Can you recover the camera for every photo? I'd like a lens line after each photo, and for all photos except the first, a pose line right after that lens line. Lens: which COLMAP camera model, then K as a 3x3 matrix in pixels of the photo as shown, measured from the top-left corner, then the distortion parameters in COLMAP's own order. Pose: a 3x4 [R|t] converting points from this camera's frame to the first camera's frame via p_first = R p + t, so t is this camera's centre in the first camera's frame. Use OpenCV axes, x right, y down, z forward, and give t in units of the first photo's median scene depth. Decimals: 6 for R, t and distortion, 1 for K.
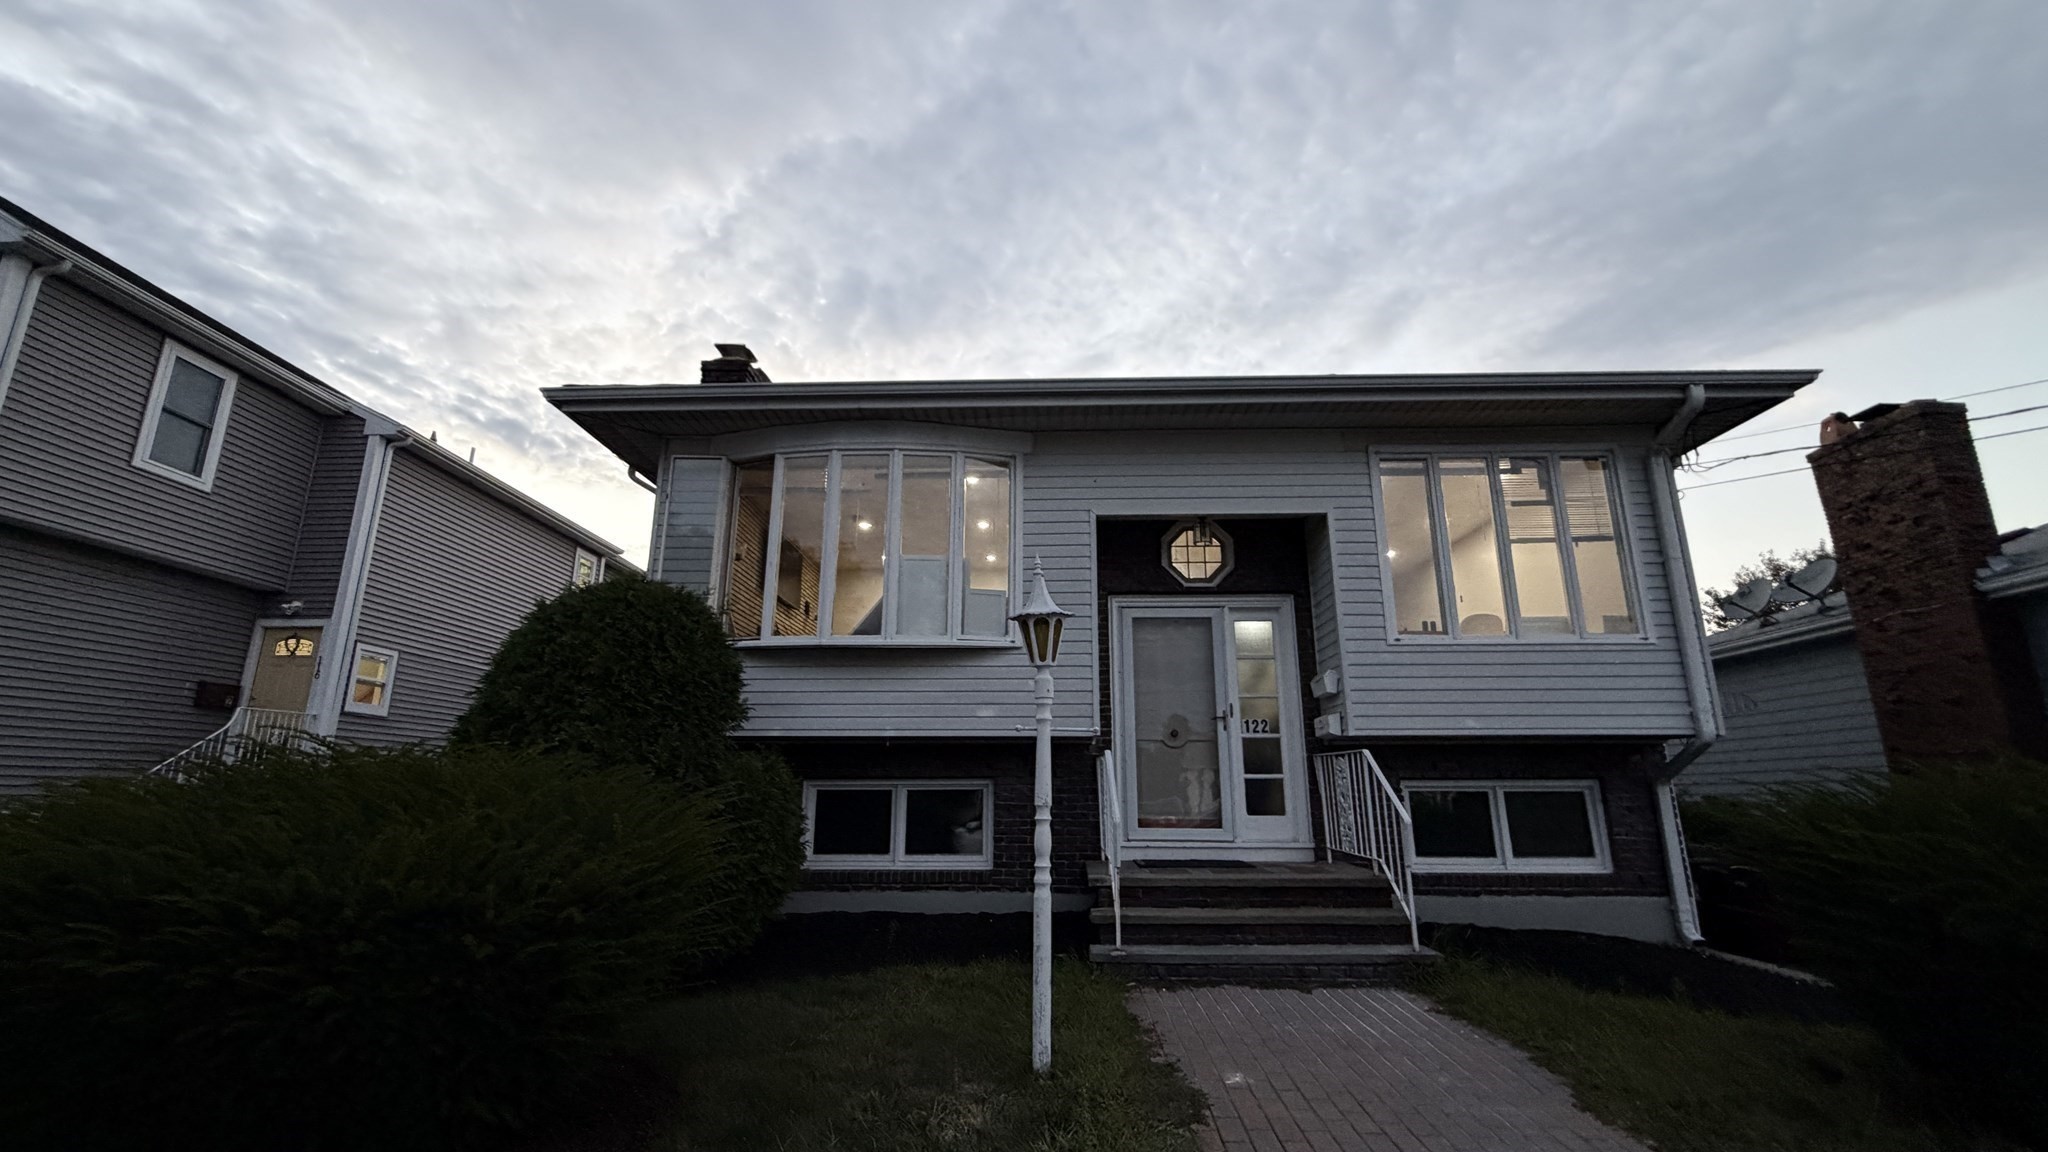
lens RADIAL K [[892.6, 0, 1004.5], [0, 892.6, 563.9], [0, 0, 1]] dist [-0.000192, 0.000505]
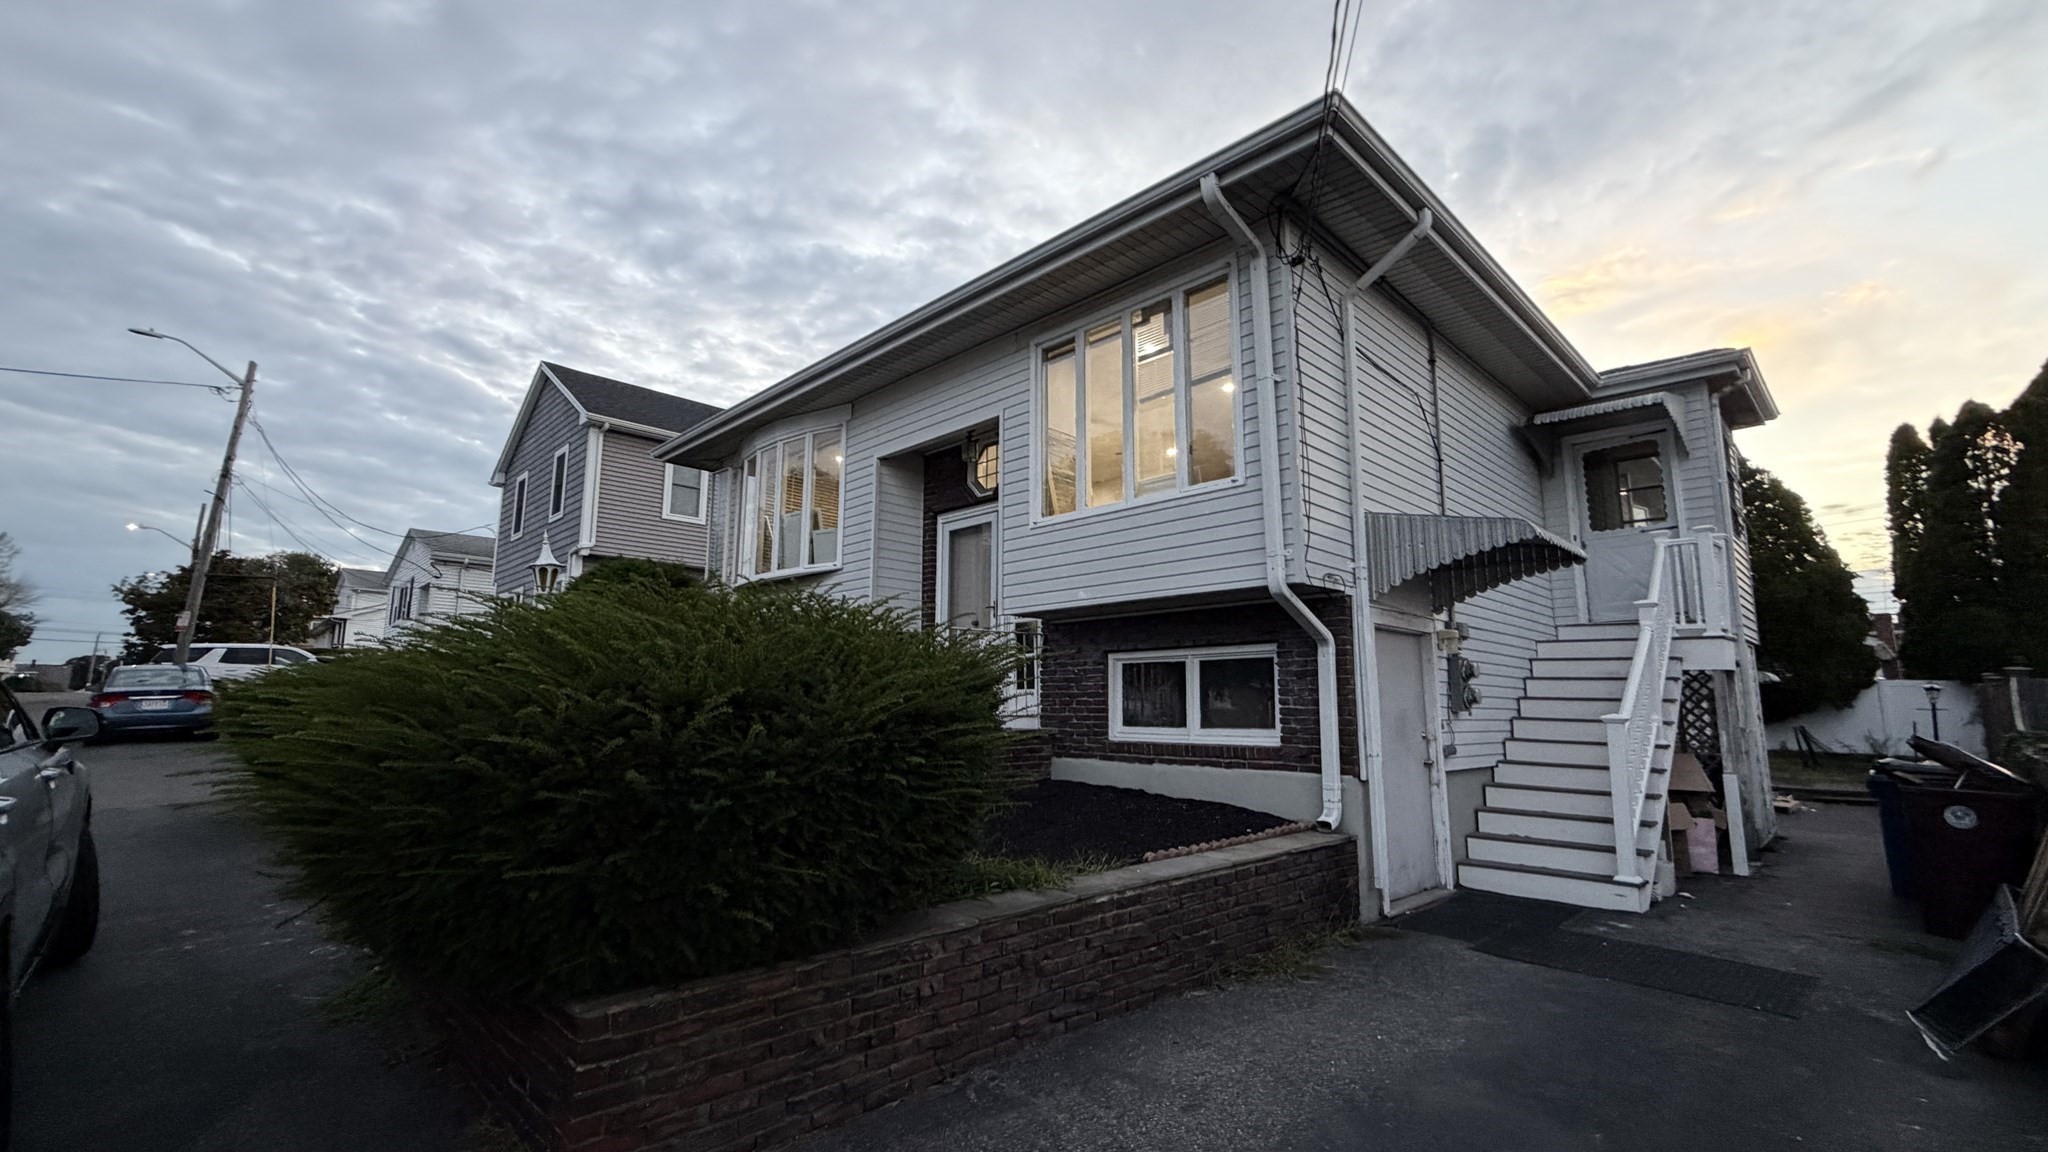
lens RADIAL K [[836.7, 0, 1079.2], [0, 836.7, 576.3], [0, 0, 1]] dist [0.002407, -0.000062]
pose [[0.740867, -0.100528, -0.664086, 1.060502], [0.180571, 0.982145, 0.052774, 0.096230], [0.646923, -0.159014, 0.745792, 0.265614]]
